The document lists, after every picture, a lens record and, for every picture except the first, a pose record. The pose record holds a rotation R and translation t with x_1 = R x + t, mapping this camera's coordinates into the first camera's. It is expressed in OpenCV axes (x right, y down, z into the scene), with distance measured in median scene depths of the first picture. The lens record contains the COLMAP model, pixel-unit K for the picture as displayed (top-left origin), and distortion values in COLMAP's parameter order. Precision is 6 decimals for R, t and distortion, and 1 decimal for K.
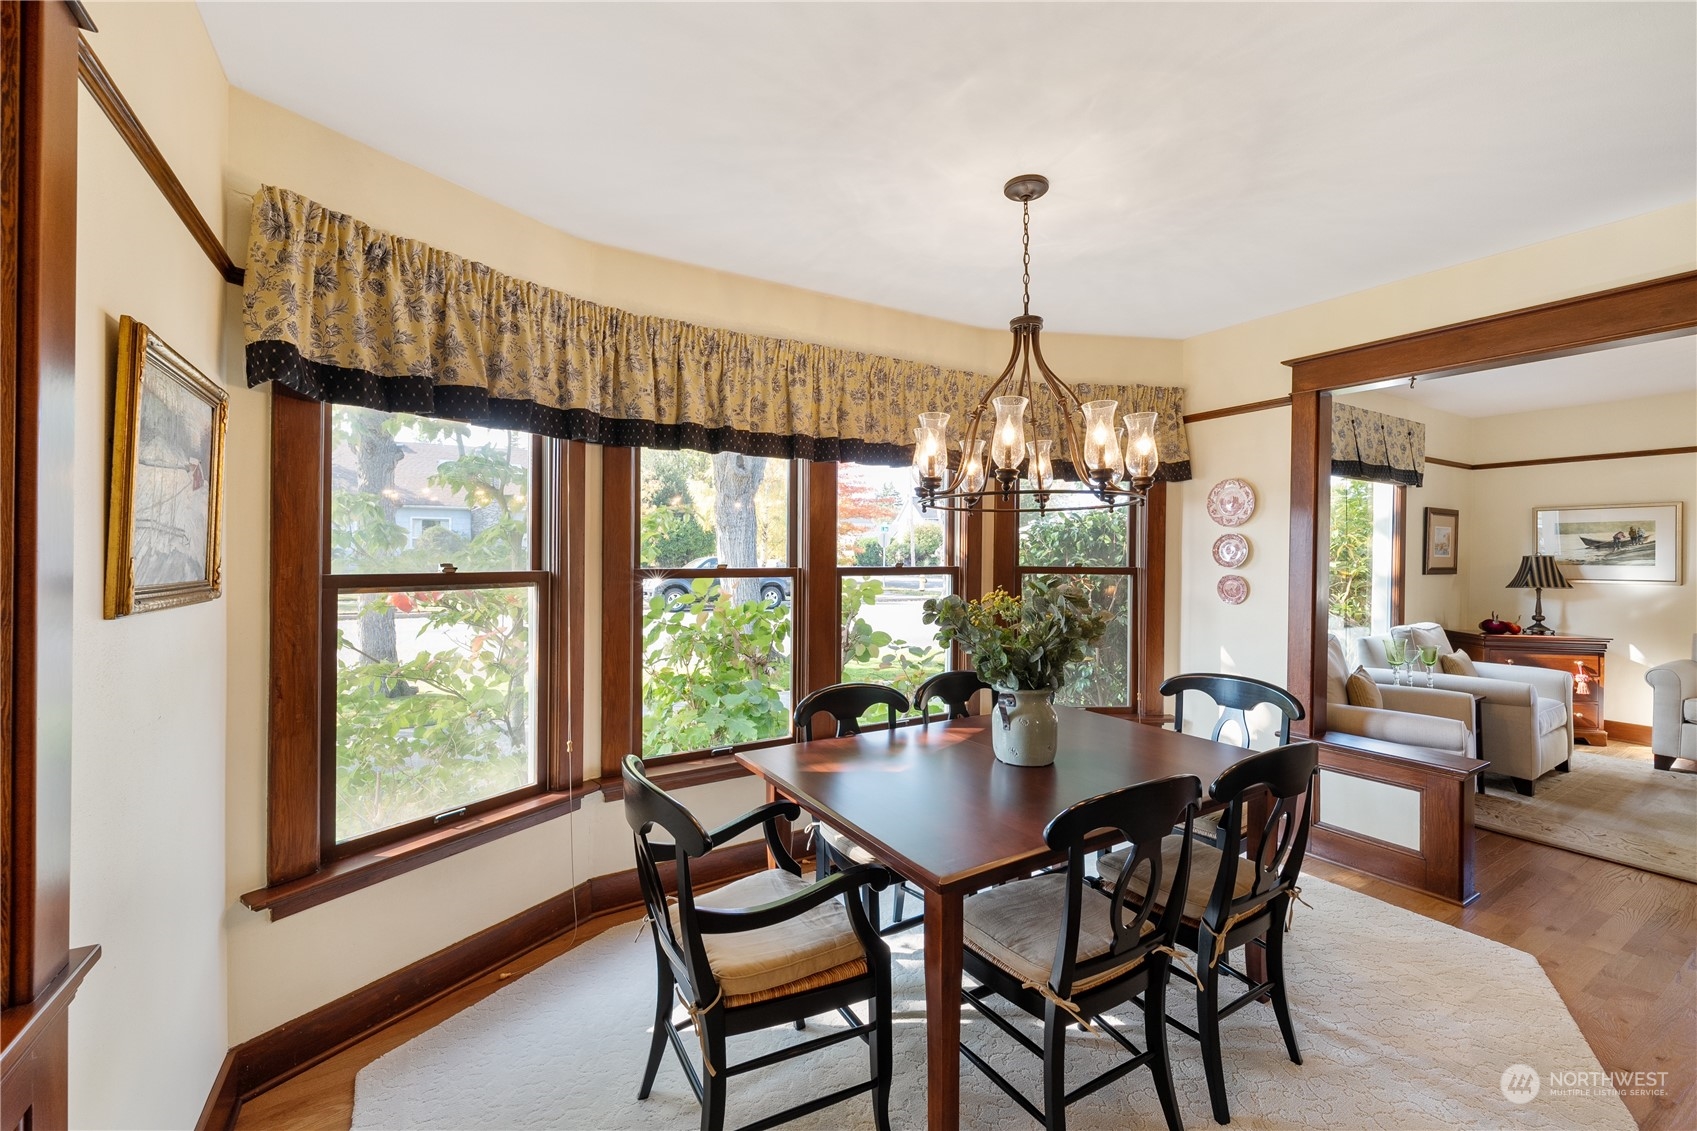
lens RADIAL K [[698.8, 0, 855.1], [0, 698.8, 558.2], [0, 0, 1]] dist [-0.000571, 0.000548]
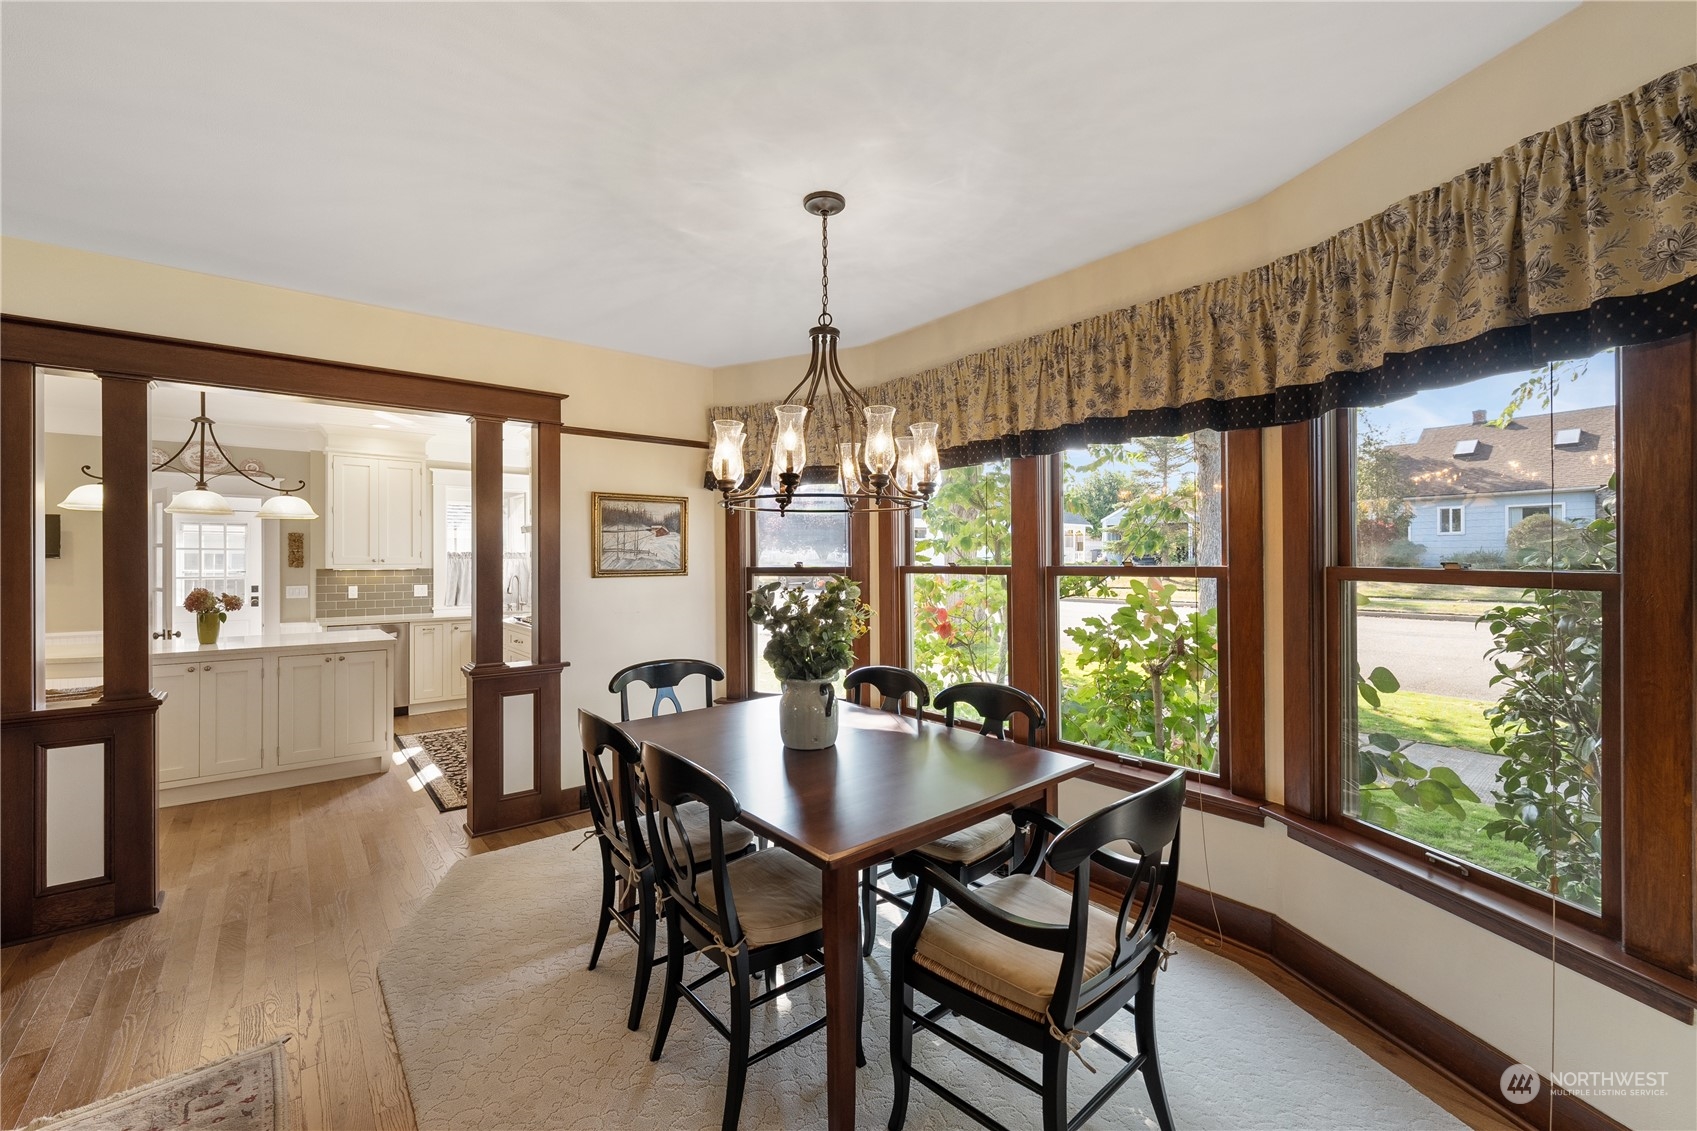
lens RADIAL K [[698.8, 0, 844.3], [0, 698.8, 560.2], [0, 0, 1]] dist [-0.000571, 0.000548]
pose [[0.132022, -0.000526, -0.991247, 1.054556], [0.010371, 0.999946, 0.000850, 0.002469], [0.991193, -0.010393, 0.132020, 0.728619]]
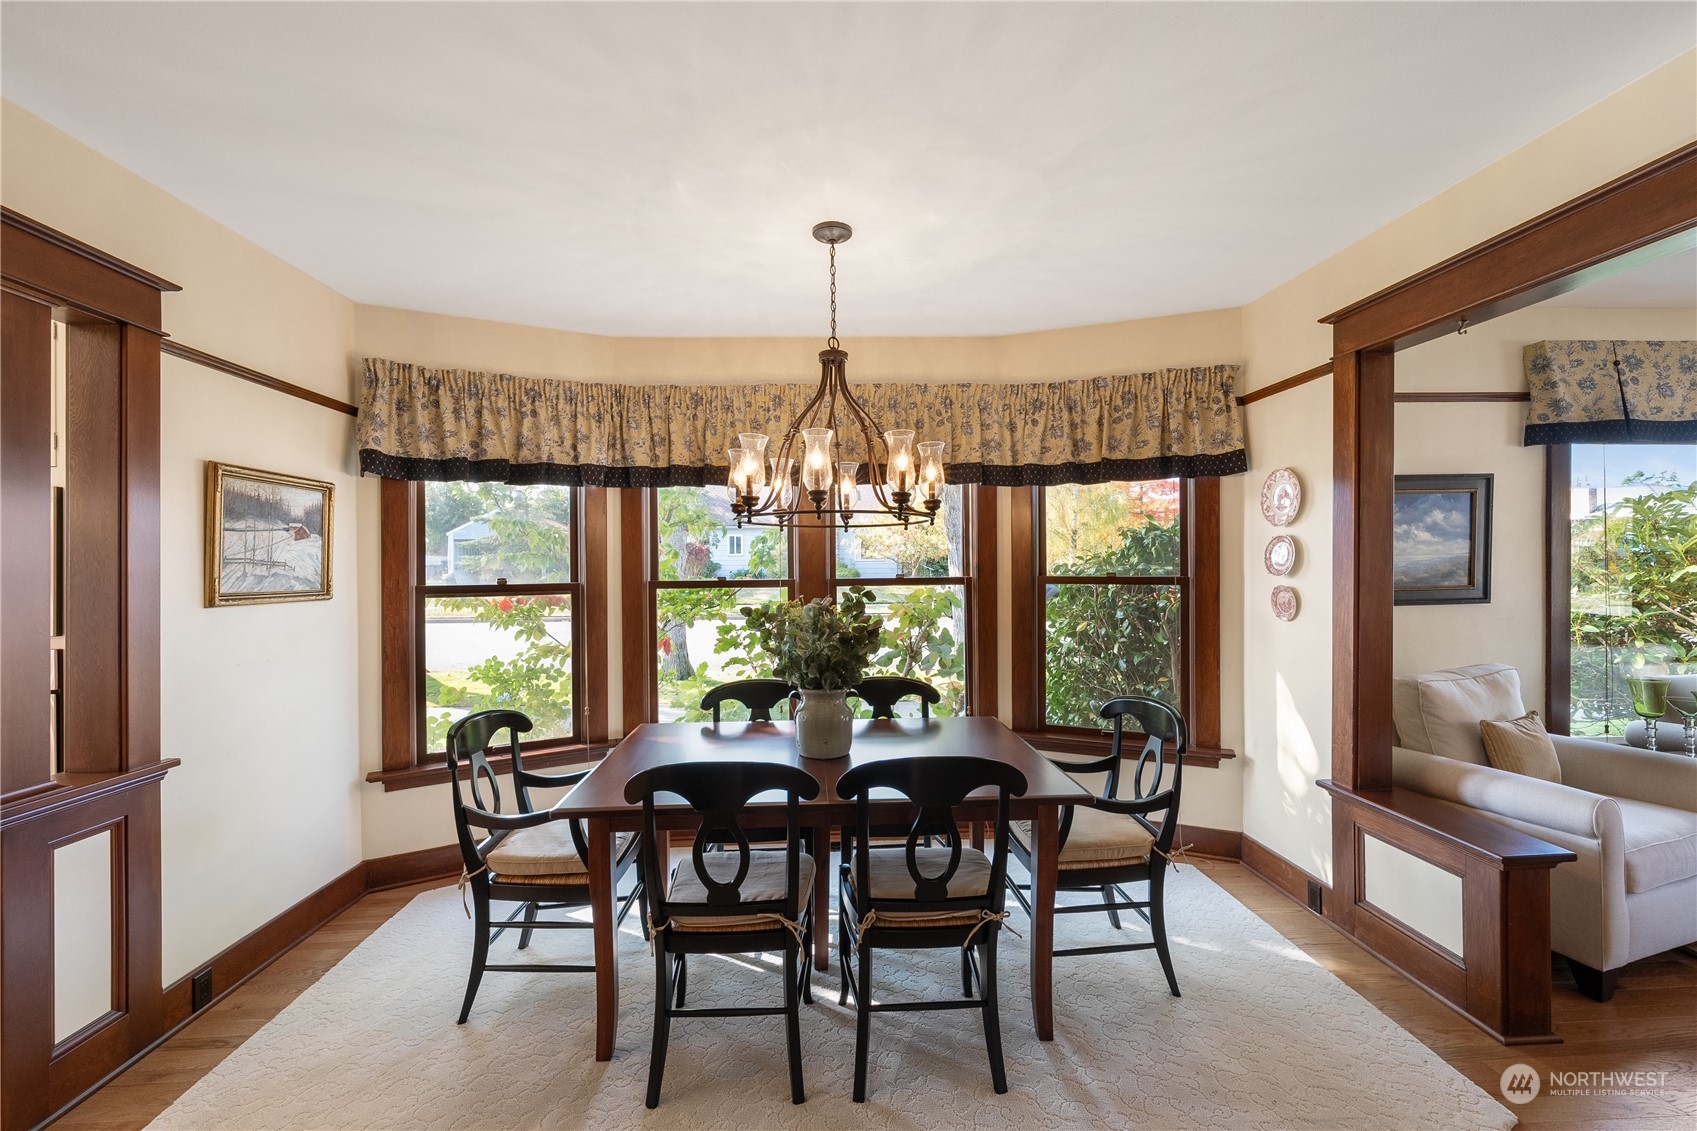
lens RADIAL K [[698.8, 0, 848.3], [0, 698.8, 570.6], [0, 0, 1]] dist [-0.000571, 0.000548]
pose [[0.876698, -0.009587, -0.480945, 0.646598], [0.012611, 0.999916, 0.003055, -0.002768], [0.480875, -0.008744, 0.876746, 0.043218]]
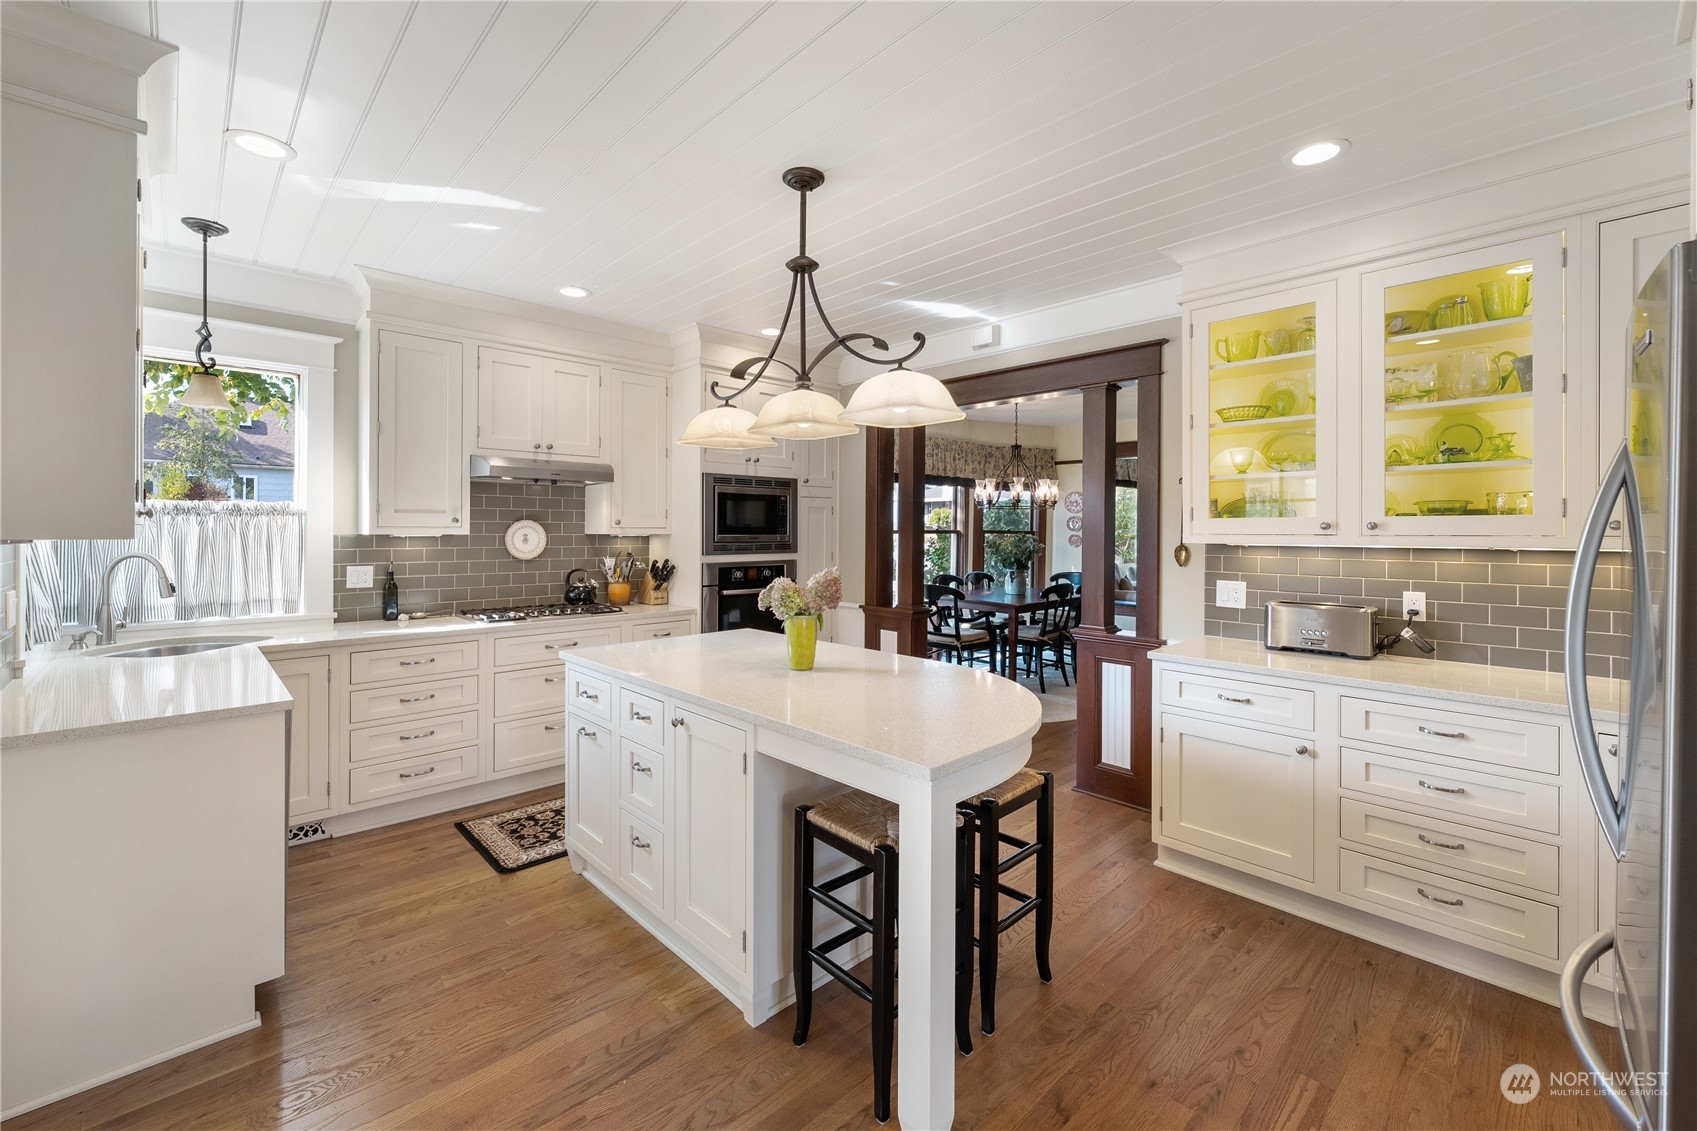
lens RADIAL K [[698.8, 0, 836.8], [0, 698.8, 524.4], [0, 0, 1]] dist [-0.000571, 0.000548]
pose [[0.980760, 0.011528, 0.194877, -0.868092], [-0.012175, 0.999924, 0.002125, -0.004564], [-0.194837, -0.004457, 0.980825, -1.411991]]
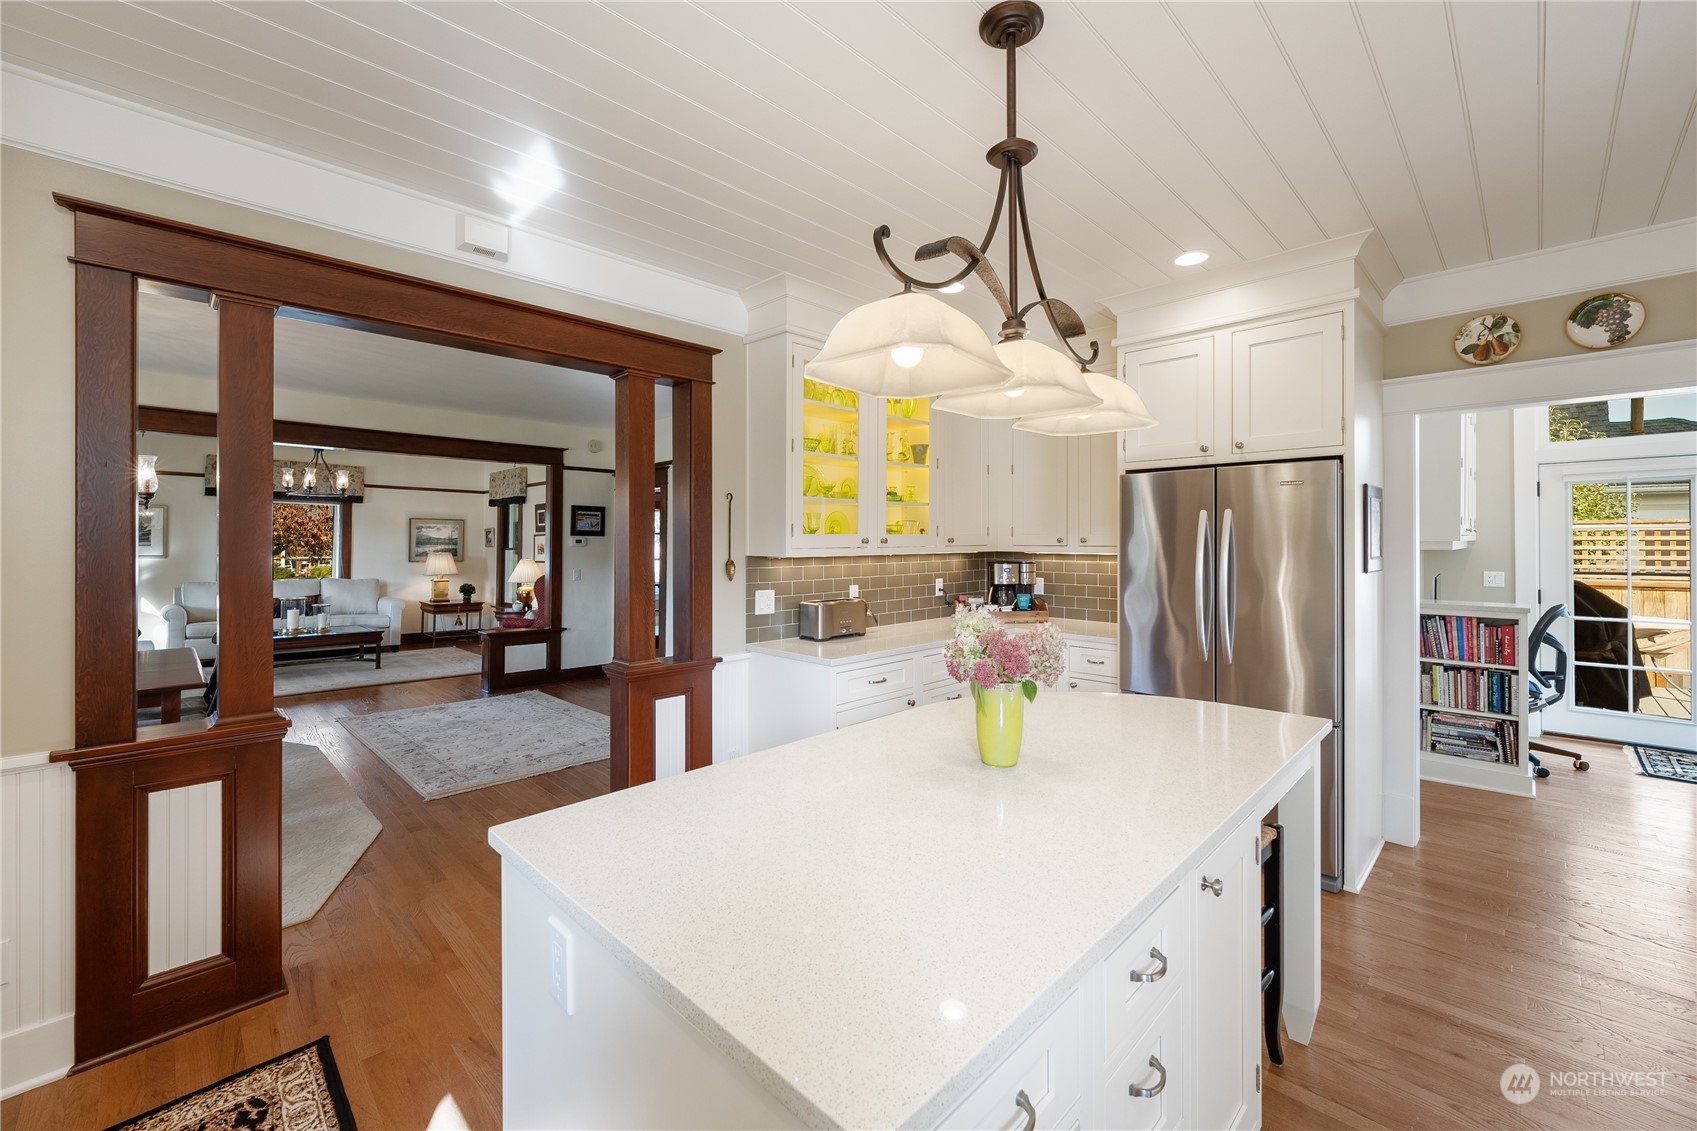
lens RADIAL K [[698.8, 0, 861.3], [0, 698.8, 542.8], [0, 0, 1]] dist [-0.000571, 0.000548]
pose [[-0.238753, 0.000517, 0.971080, -1.285823], [-0.005394, 0.999984, -0.001858, -0.002356], [-0.971065, -0.005681, -0.238747, -0.283934]]
